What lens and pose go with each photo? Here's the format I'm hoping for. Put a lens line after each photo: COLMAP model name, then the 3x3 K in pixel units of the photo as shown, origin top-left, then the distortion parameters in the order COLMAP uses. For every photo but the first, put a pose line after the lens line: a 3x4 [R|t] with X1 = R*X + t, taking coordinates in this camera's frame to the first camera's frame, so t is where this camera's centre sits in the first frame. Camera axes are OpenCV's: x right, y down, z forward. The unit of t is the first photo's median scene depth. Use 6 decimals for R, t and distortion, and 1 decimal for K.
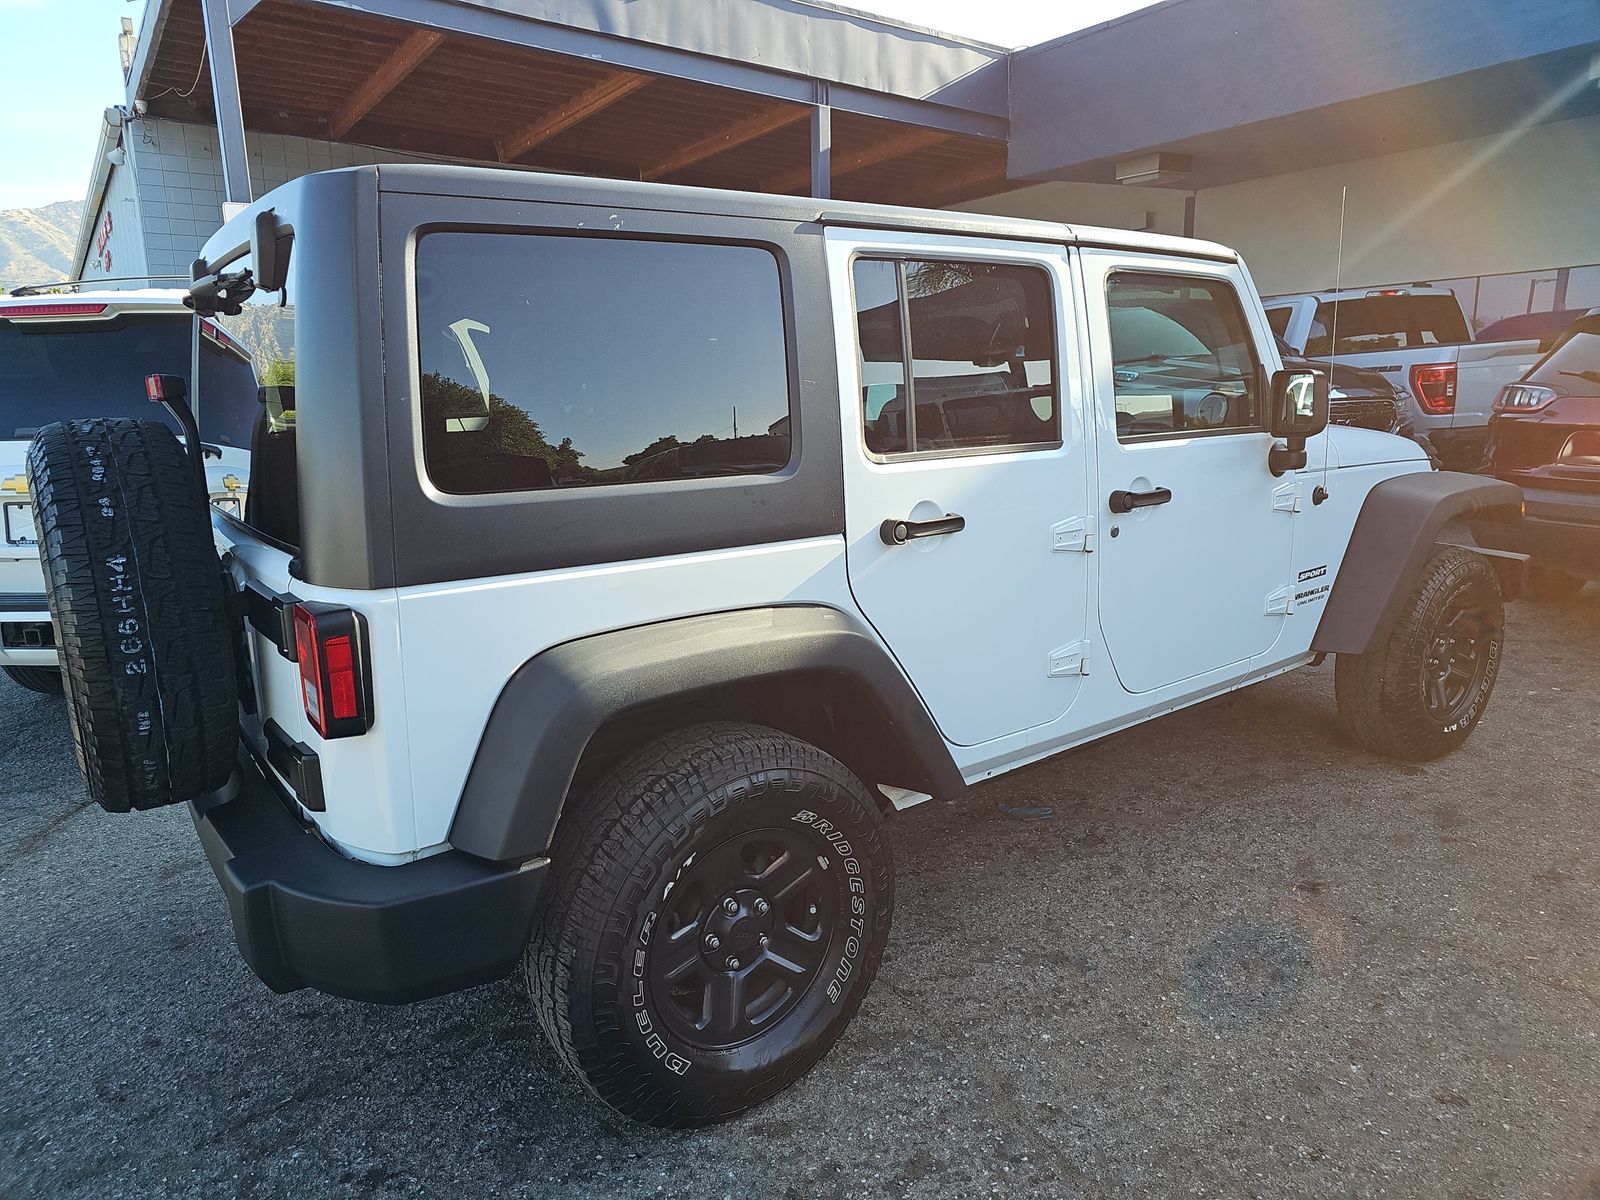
lens RADIAL K [[1084.9, 0, 793.6], [0, 1084.9, 599.2], [0, 0, 1]] dist [0.004693, 0.001216]
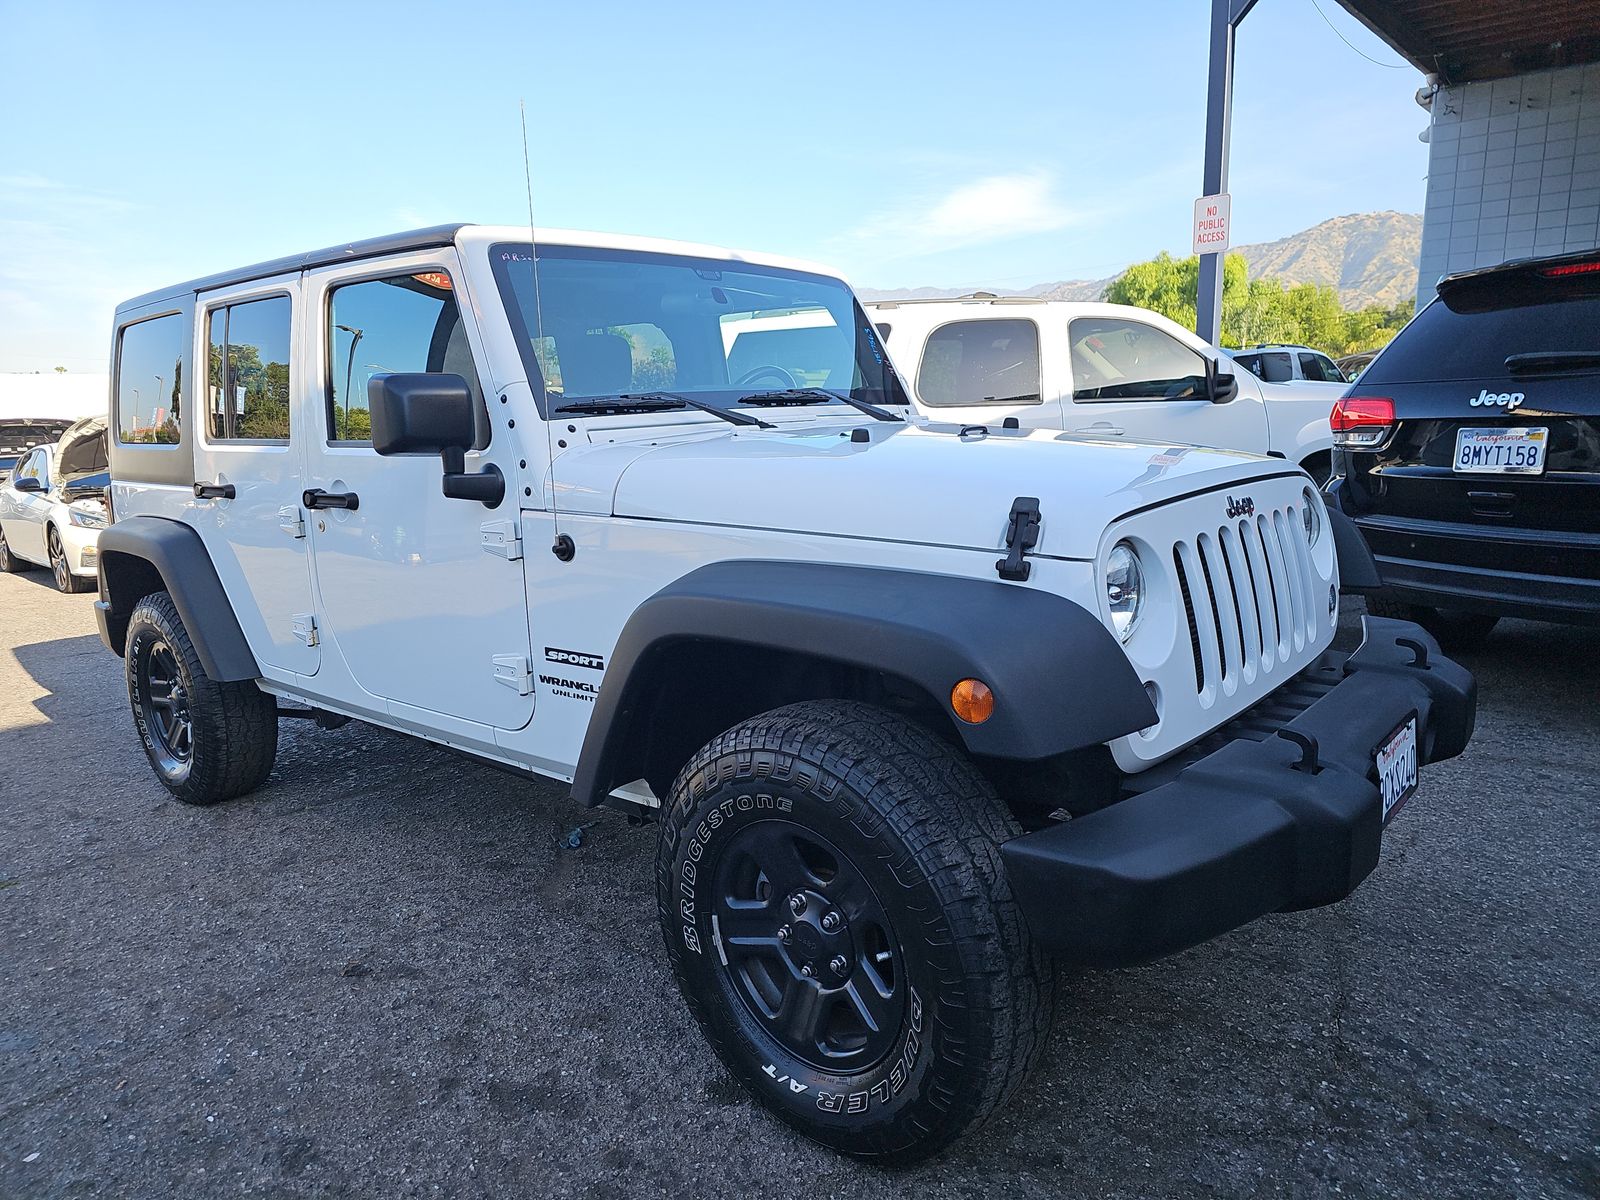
lens RADIAL K [[1084.9, 0, 793.6], [0, 1084.9, 599.2], [0, 0, 1]] dist [0.004693, 0.001216]
pose [[0.206719, 0.191385, -0.959499, 1.294902], [-0.164089, 0.973573, 0.158841, -0.215500], [0.964542, 0.124608, 0.232660, 1.075284]]
